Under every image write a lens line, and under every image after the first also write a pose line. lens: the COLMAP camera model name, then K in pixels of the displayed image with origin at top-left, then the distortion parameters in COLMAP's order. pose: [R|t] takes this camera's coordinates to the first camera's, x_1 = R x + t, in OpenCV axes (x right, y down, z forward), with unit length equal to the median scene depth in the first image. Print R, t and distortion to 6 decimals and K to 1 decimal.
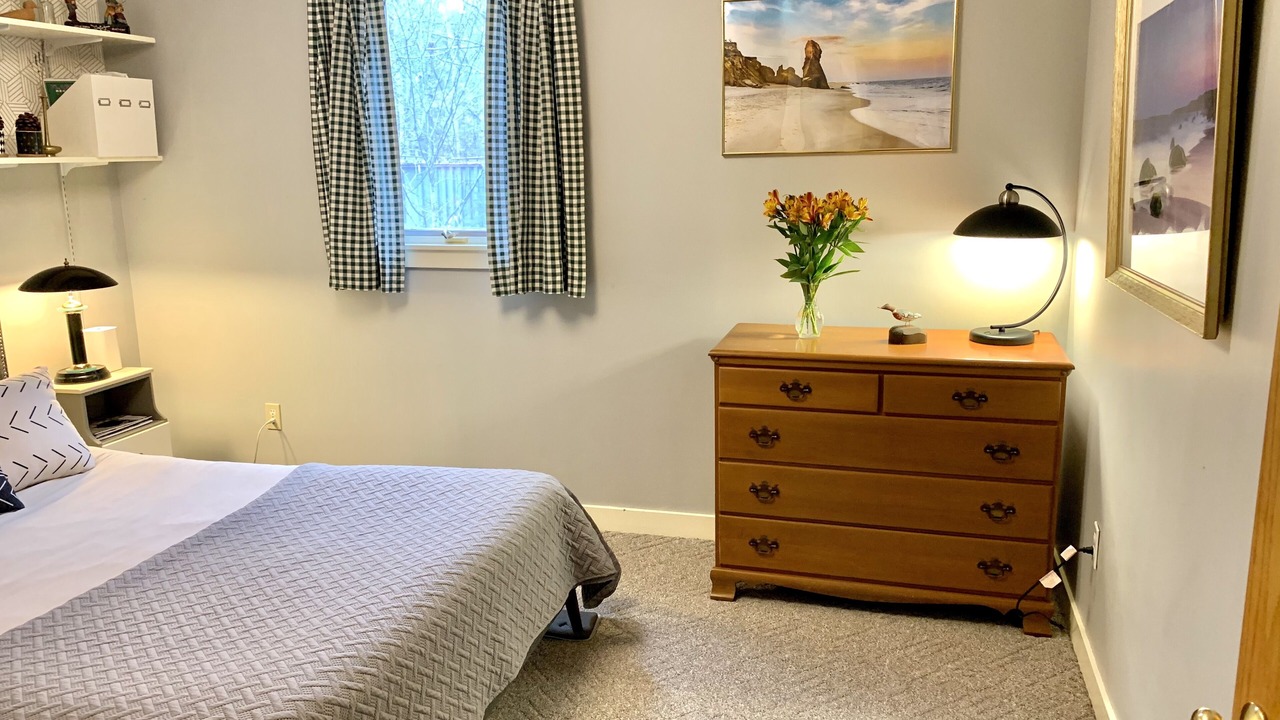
lens RADIAL K [[981.2, 0, 640.0], [0, 981.2, 360.0], [0, 0, 1]] dist [0.046598, -0.038333]
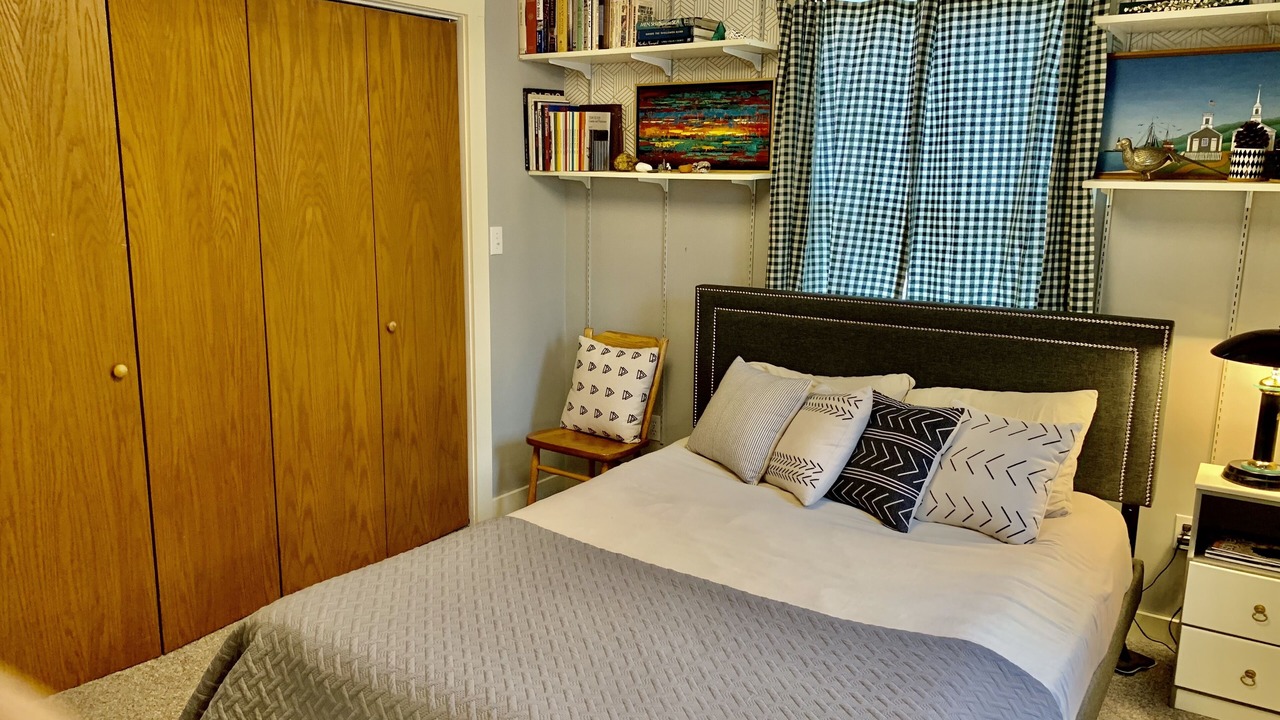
lens RADIAL K [[981.2, 0, 640.0], [0, 981.2, 360.0], [0, 0, 1]] dist [0.046598, -0.038333]
pose [[-0.330016, 0.194551, -0.923710, 0.329865], [-0.203385, 0.940895, 0.270834, -0.217045], [0.921805, 0.277249, -0.270942, 0.931893]]
